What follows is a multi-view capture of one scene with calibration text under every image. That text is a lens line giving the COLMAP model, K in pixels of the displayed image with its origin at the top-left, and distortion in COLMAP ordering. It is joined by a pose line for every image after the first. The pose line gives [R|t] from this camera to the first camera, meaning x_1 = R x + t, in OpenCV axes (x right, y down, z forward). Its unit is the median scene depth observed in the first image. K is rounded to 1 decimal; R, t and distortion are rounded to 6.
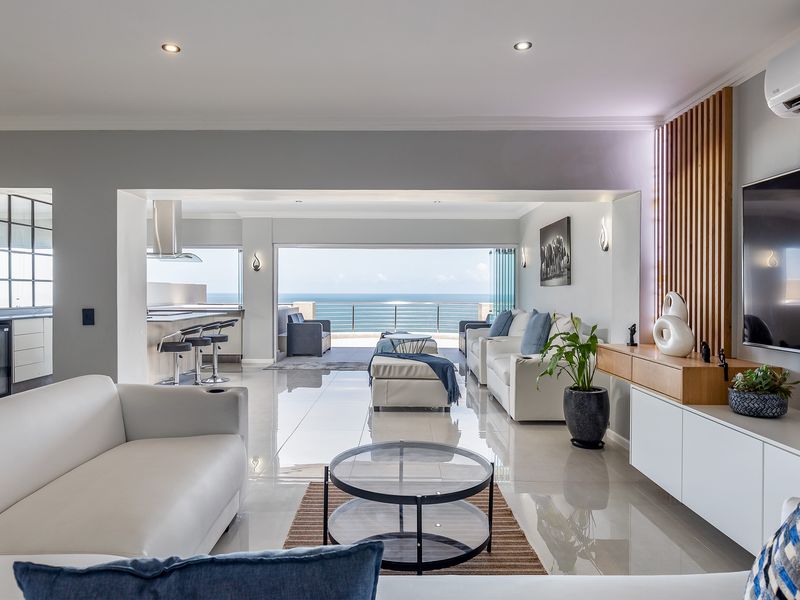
lens RADIAL K [[533.1, 0, 400.0], [0, 533.1, 300.0], [0, 0, 1]] dist [0.054561, 0.000759]
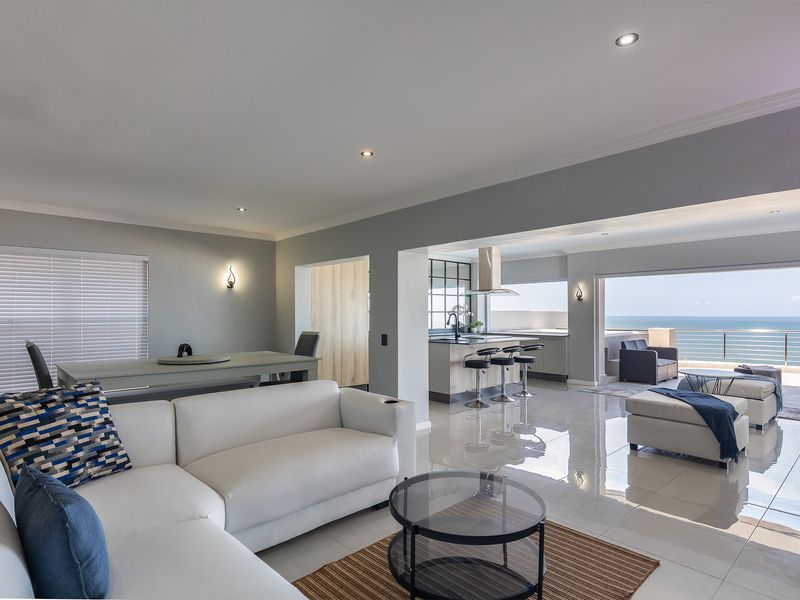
lens RADIAL K [[456.9, 0, 399.0], [0, 456.9, 316.3], [0, 0, 1]] dist [-0.000669, -0.000154]
pose [[0.677981, 0.000889, -0.735079, 0.175080], [-0.009306, 0.999930, -0.007373, -0.011641], [0.735021, 0.011839, 0.677941, 0.090239]]
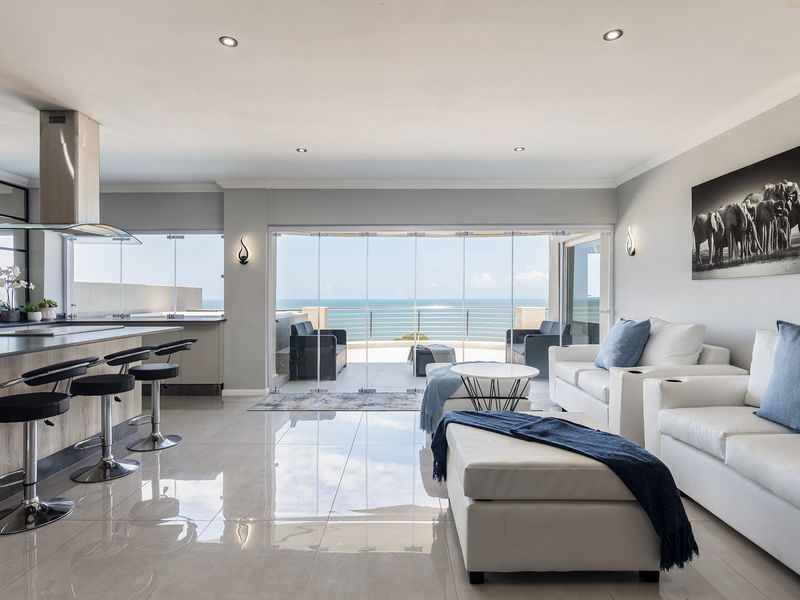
lens RADIAL K [[442.4, 0, 399.3], [0, 442.4, 291.4], [0, 0, 1]] dist [-0.002015, -0.000854]
pose [[0.999974, -0.007170, 0.000455, -0.065175], [0.007180, 0.999570, -0.028428, -0.000644], [-0.000251, 0.028431, 0.999596, 0.428157]]
